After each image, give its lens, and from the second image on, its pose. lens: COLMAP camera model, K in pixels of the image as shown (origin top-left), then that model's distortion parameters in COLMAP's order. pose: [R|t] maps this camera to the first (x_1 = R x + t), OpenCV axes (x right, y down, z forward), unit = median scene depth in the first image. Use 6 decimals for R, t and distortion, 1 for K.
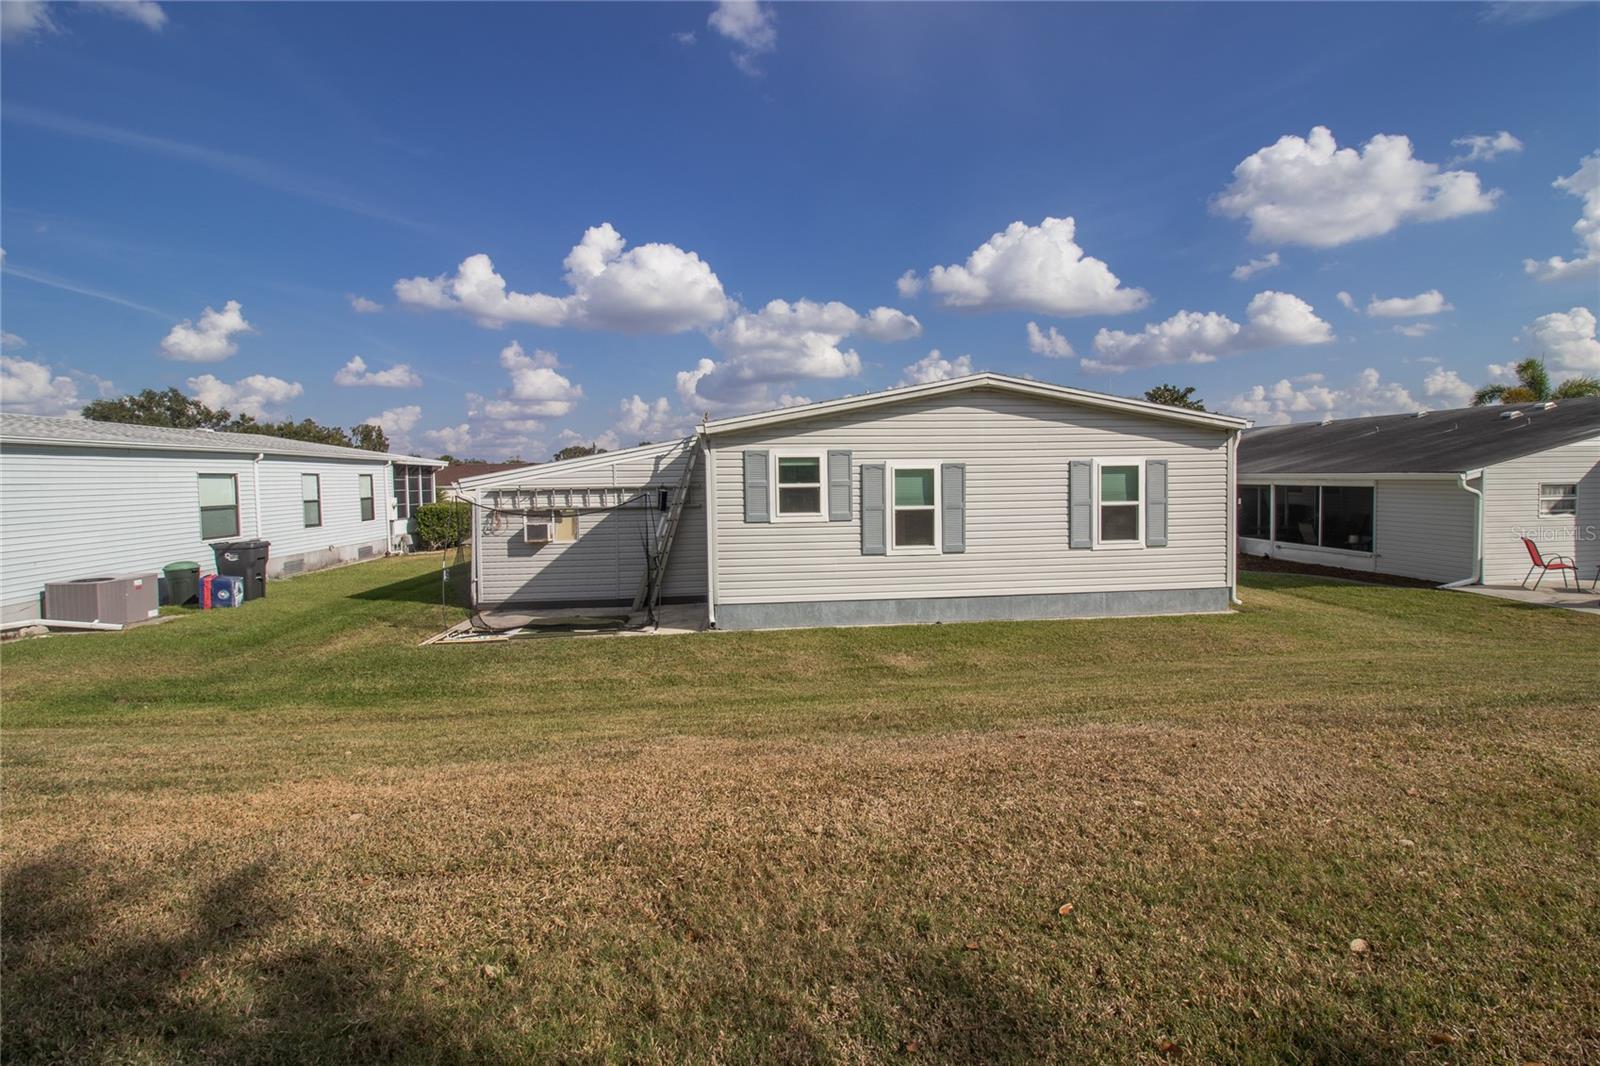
lens RADIAL K [[750.7, 0, 800.0], [0, 750.7, 533.0], [0, 0, 1]] dist [0.001224, 0.000200]
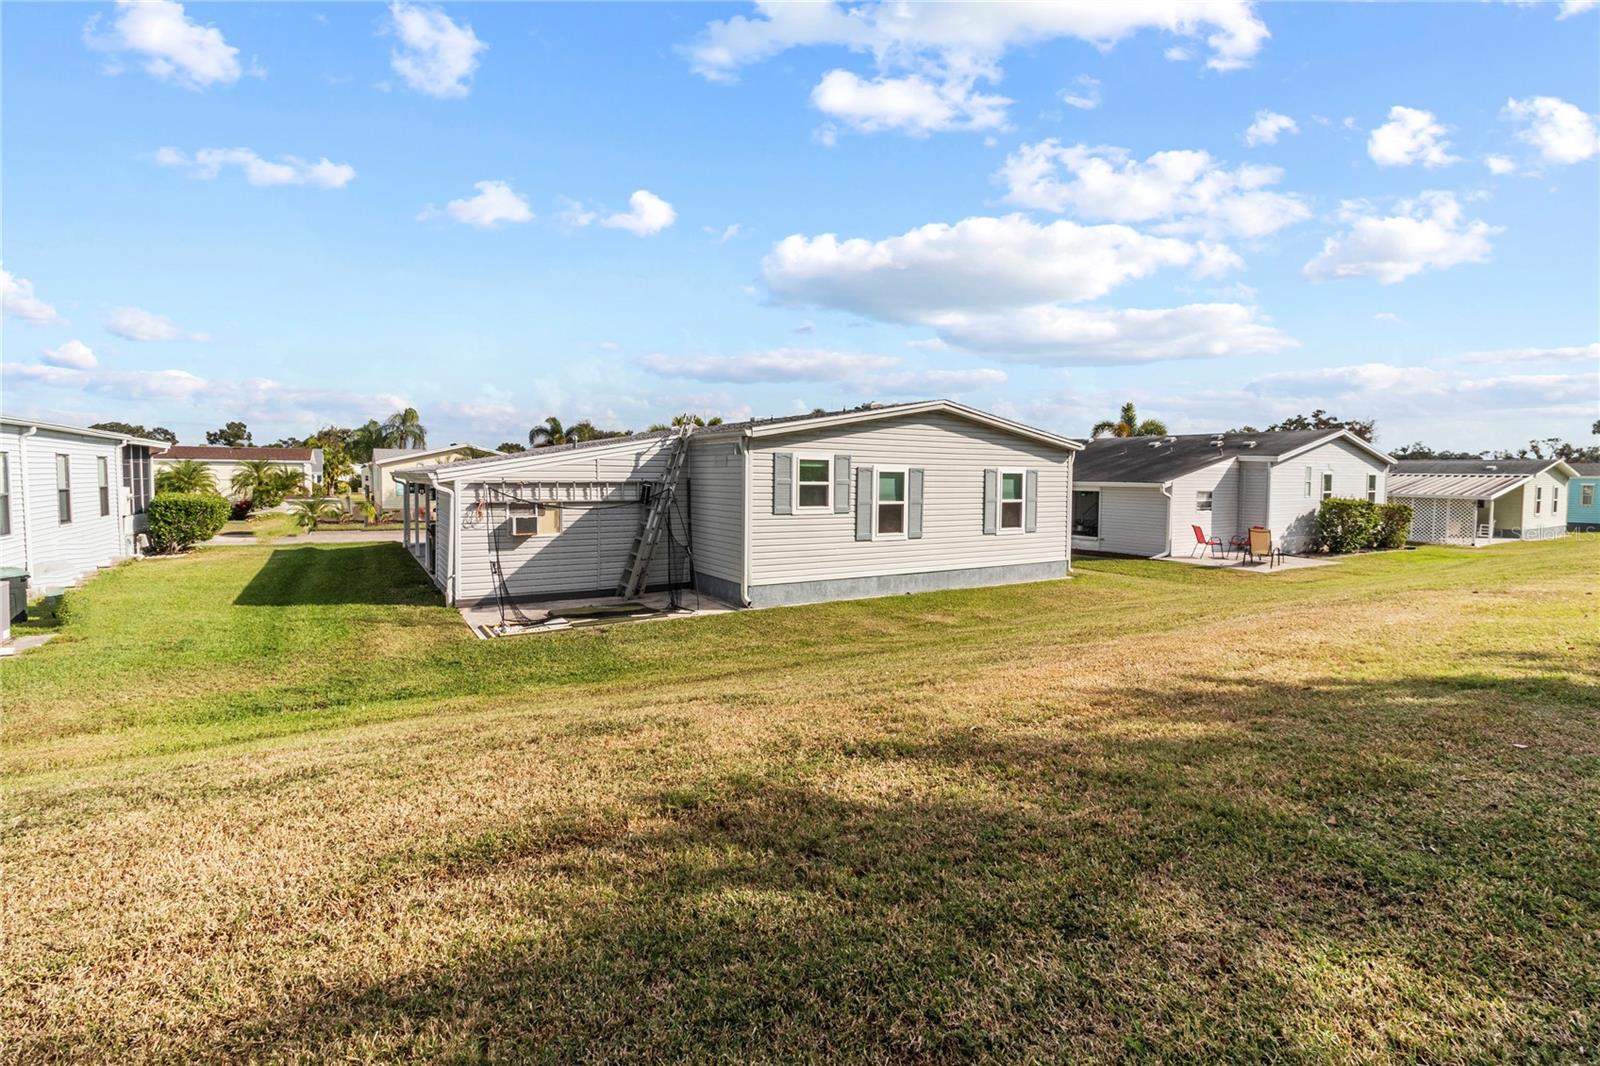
lens RADIAL K [[759.3, 0, 800.0], [0, 759.3, 533.0], [0, 0, 1]] dist [0.054952, 0.000229]
pose [[0.892935, -0.009985, 0.450075, -0.544231], [0.010837, 0.999941, 0.000682, 0.014002], [-0.450055, 0.004269, 0.892991, -0.067060]]
